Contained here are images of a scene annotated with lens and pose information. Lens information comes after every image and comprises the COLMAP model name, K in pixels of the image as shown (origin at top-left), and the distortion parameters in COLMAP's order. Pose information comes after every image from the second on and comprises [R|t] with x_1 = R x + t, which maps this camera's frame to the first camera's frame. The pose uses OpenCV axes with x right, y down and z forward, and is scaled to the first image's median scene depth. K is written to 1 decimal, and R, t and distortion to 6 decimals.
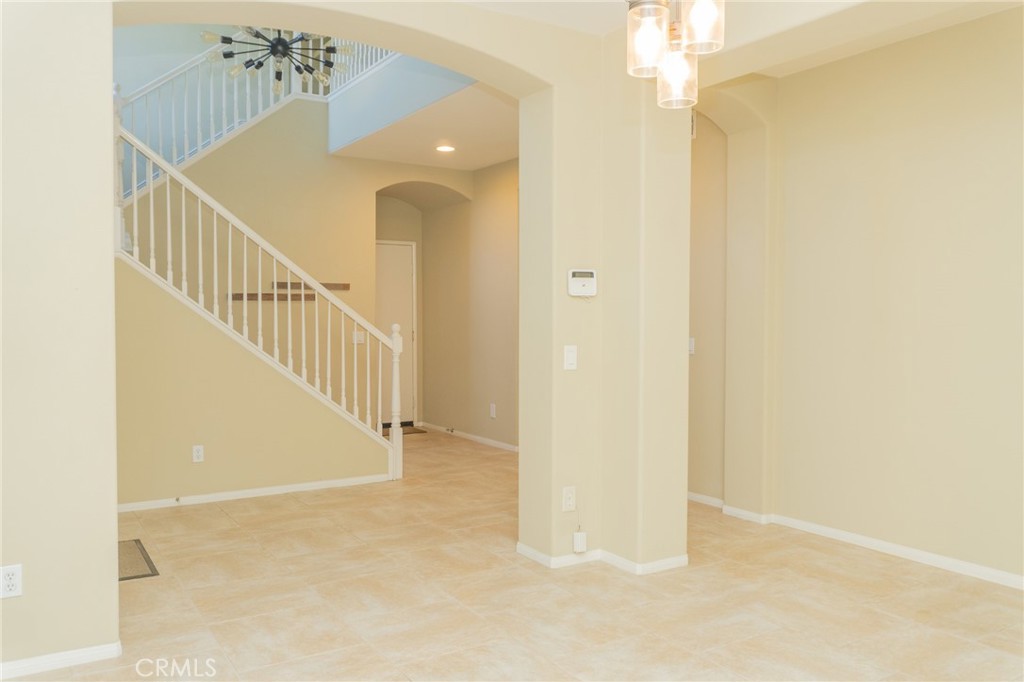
lens RADIAL K [[801.1, 0, 507.8], [0, 801.1, 341.3], [0, 0, 1]] dist [-0.004049, -0.001669]
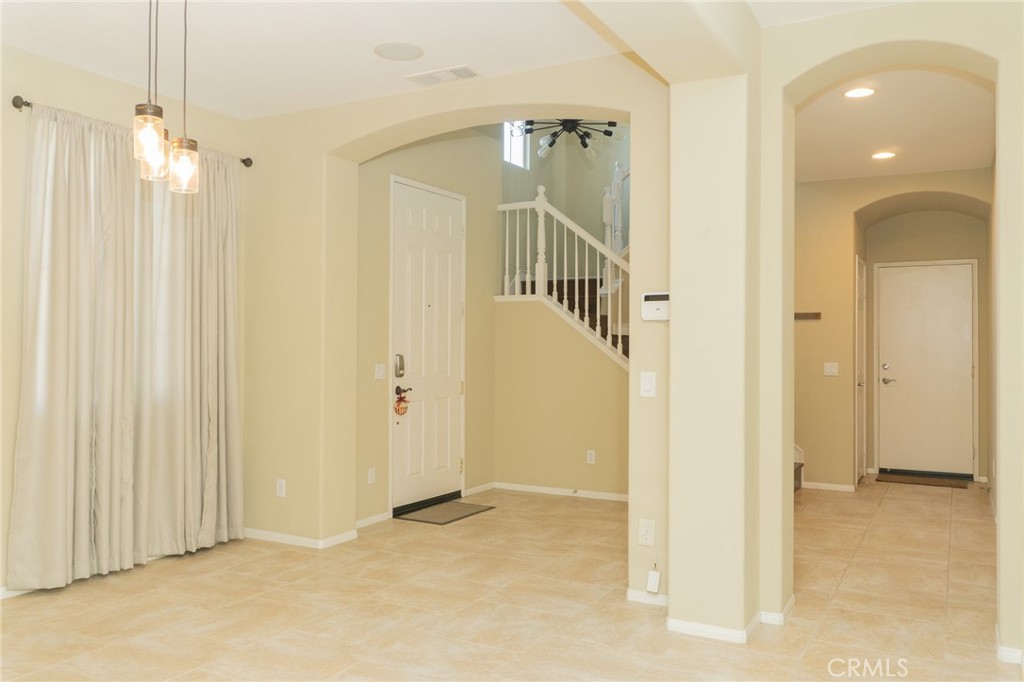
lens RADIAL K [[801.1, 0, 507.8], [0, 801.1, 341.3], [0, 0, 1]] dist [-0.004049, -0.001669]
pose [[0.479454, -0.007440, -0.877535, 0.847080], [-0.032654, 0.999120, -0.026312, -0.000760], [0.876959, 0.041270, 0.478789, 0.392677]]
